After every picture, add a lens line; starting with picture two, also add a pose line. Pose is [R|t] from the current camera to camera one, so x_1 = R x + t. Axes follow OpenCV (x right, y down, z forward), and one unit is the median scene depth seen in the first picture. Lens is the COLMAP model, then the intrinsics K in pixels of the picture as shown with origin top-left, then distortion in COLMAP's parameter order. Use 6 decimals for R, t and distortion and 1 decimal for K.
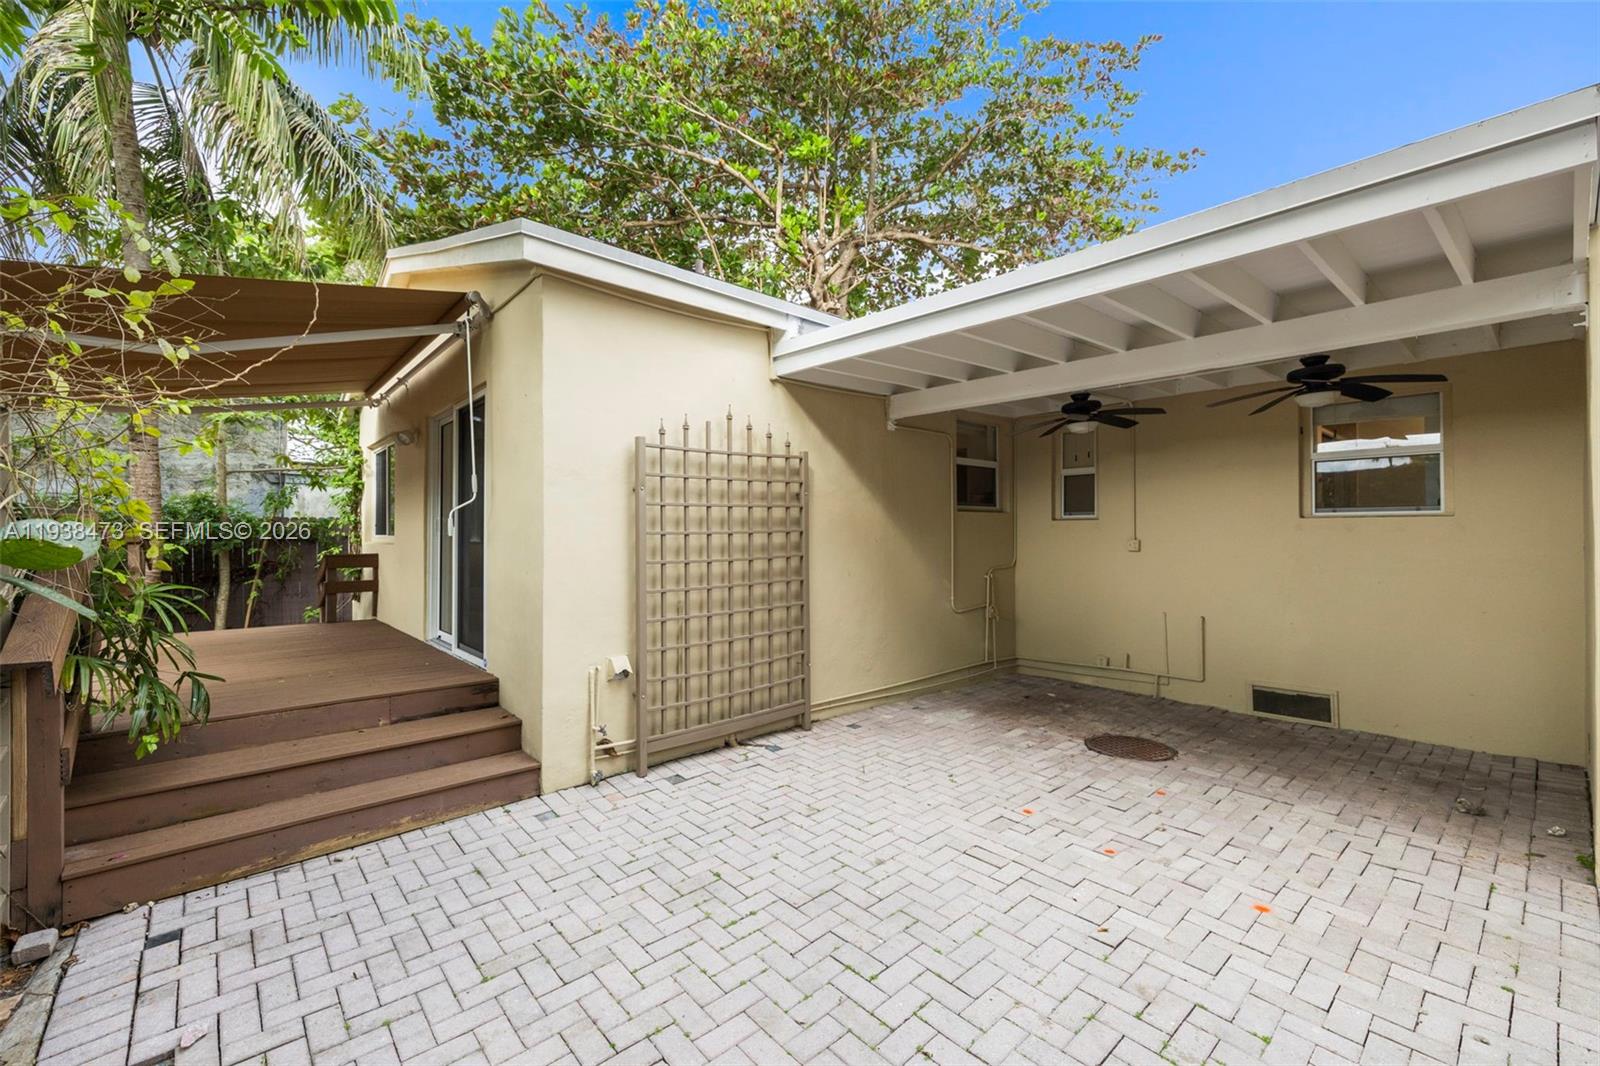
lens RADIAL K [[672.5, 0, 800.0], [0, 672.5, 533.0], [0, 0, 1]] dist [0.000019, 0.000004]
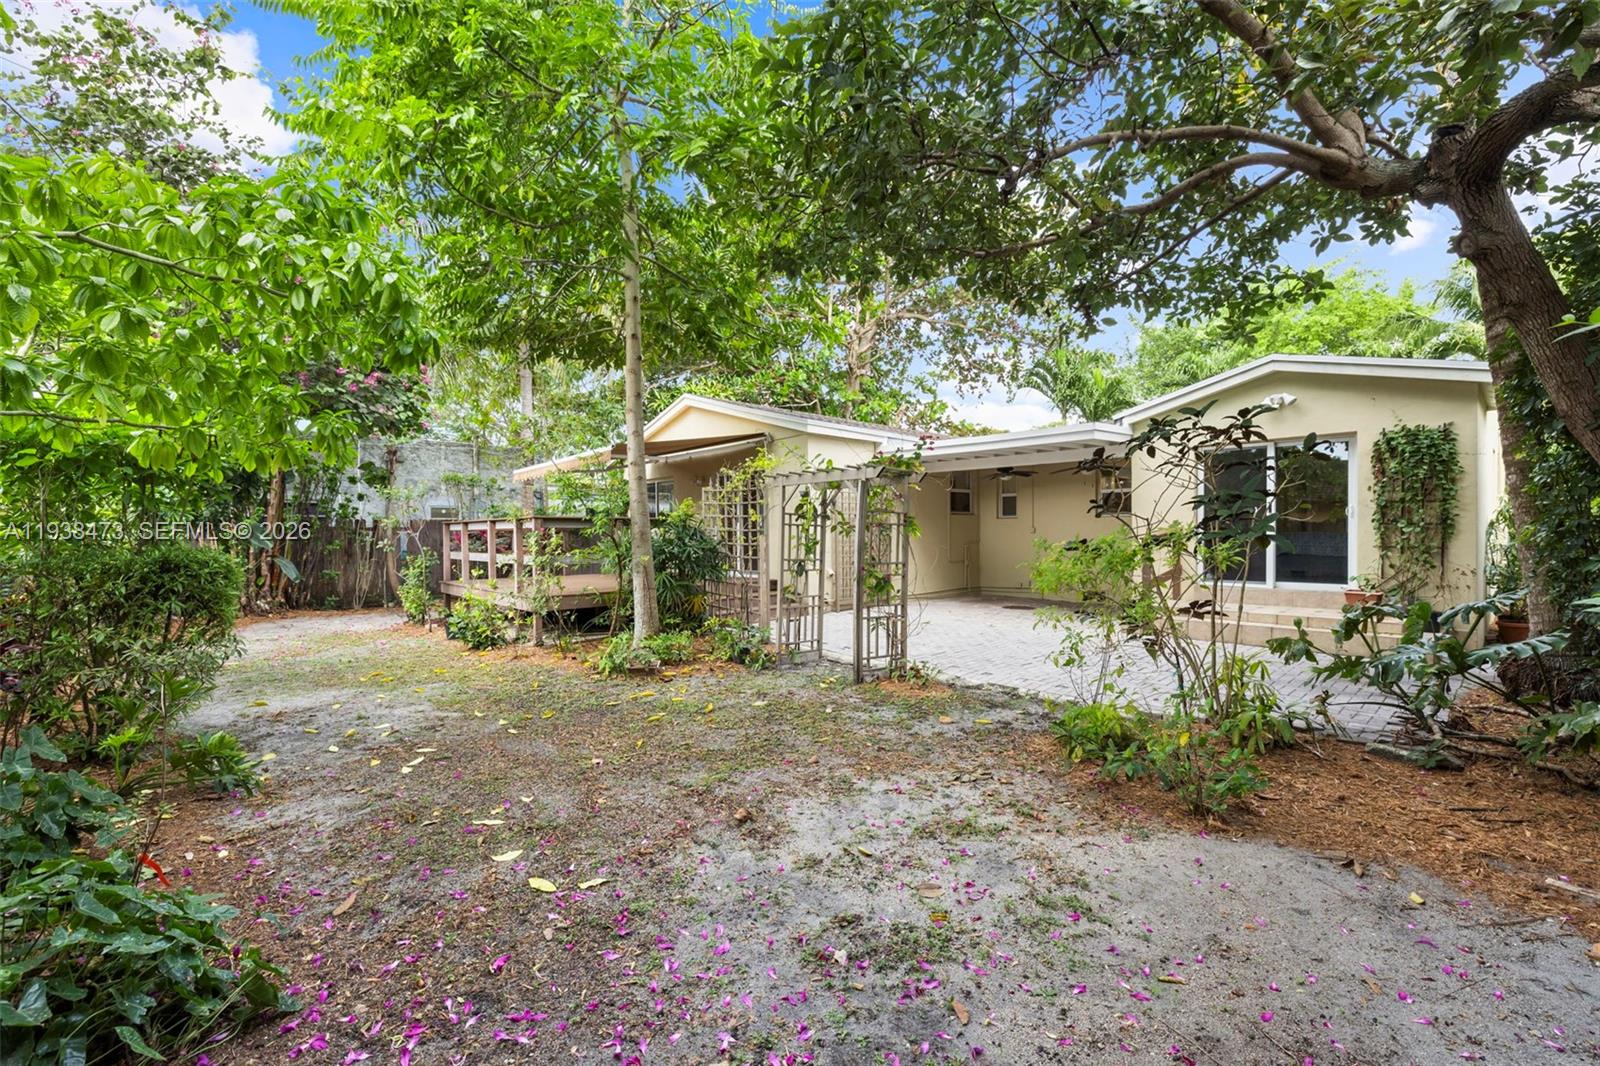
lens RADIAL K [[672.5, 0, 800.0], [0, 672.5, 533.0], [0, 0, 1]] dist [0.000019, 0.000004]
pose [[0.999923, -0.003515, 0.011914, -0.256299], [0.003490, 0.999992, 0.002106, 0.018285], [-0.011921, -0.002065, 0.999927, -1.066749]]
